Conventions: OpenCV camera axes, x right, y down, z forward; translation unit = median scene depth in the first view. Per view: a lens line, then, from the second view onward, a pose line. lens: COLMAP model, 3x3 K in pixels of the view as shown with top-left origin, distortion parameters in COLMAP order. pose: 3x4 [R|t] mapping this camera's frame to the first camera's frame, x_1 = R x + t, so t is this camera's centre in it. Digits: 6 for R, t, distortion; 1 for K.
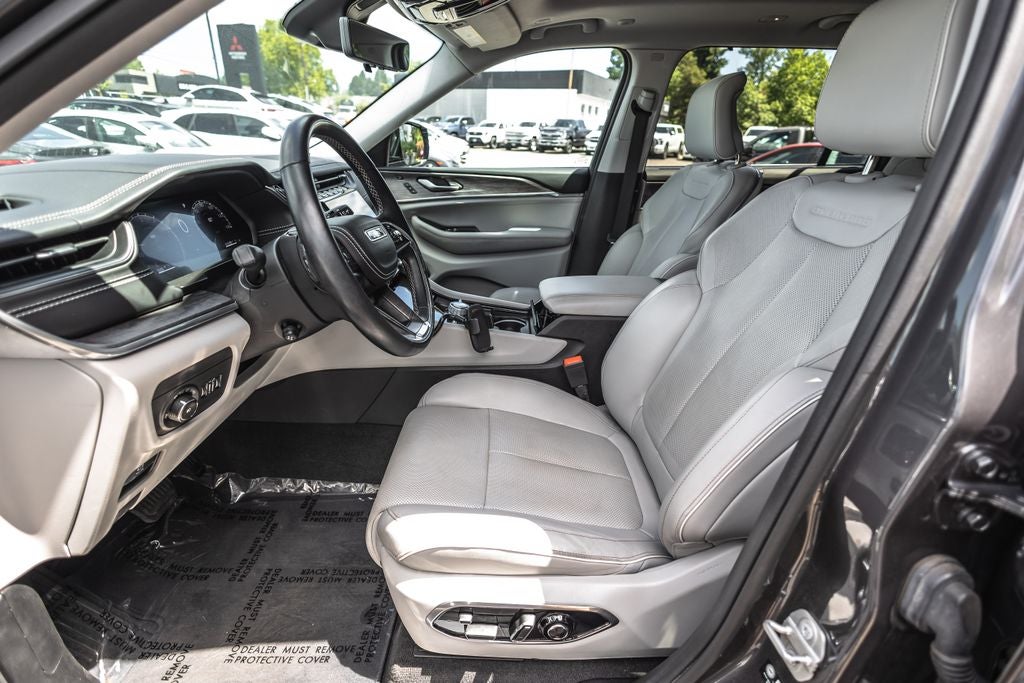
lens RADIAL K [[476.0, 0, 509.7], [0, 476.0, 341.8], [0, 0, 1]] dist [0.009875, -0.001552]
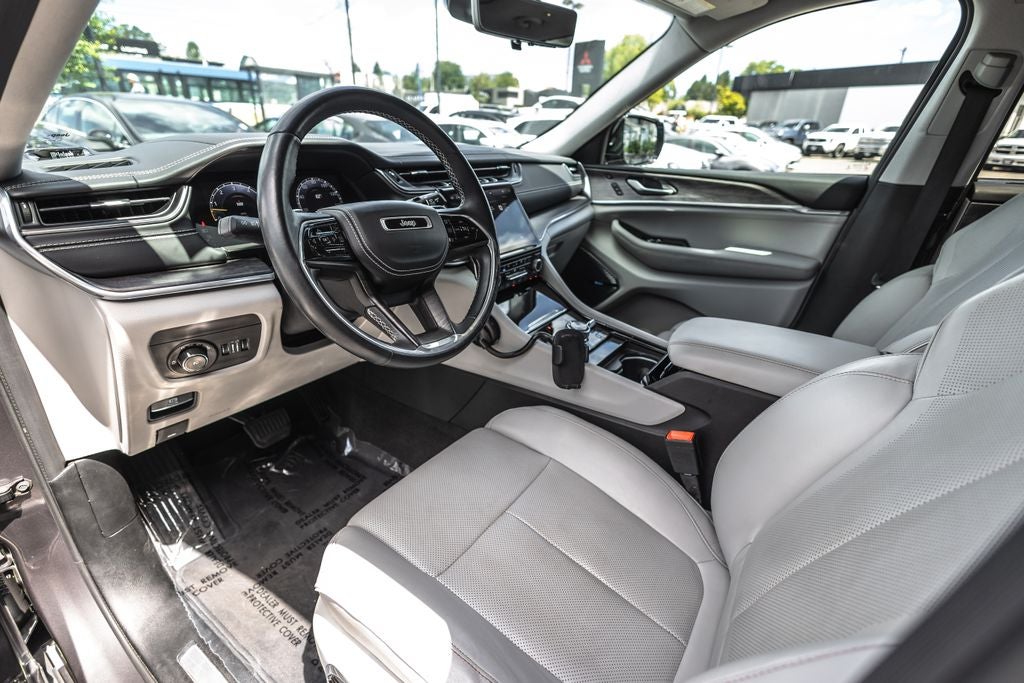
lens RADIAL K [[476.0, 0, 509.7], [0, 476.0, 341.8], [0, 0, 1]] dist [0.009875, -0.001552]
pose [[0.819876, 0.232518, -0.523200, 0.184455], [-0.238559, 0.969453, 0.057008, -0.053337], [0.520473, 0.078075, 0.850301, 0.178050]]
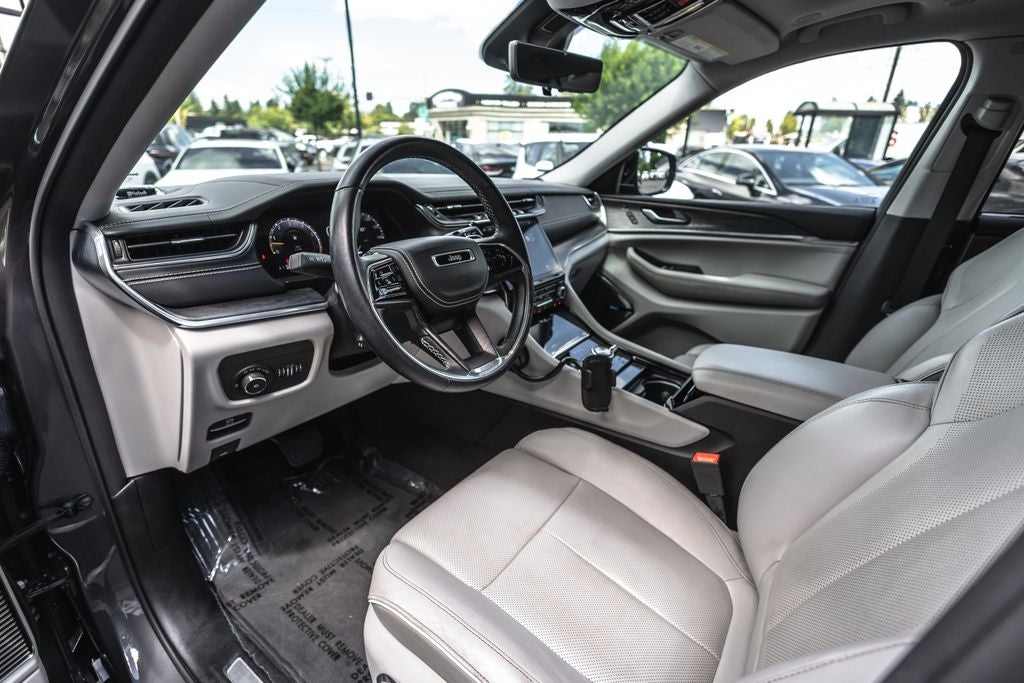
lens RADIAL K [[477.1, 0, 510.4], [0, 477.1, 341.8], [0, 0, 1]] dist [0.010136, -0.000957]
pose [[0.815863, 0.214845, -0.536851, 0.171848], [-0.243735, 0.969681, 0.017652, -0.052375], [0.524367, 0.116448, 0.843492, 0.131973]]
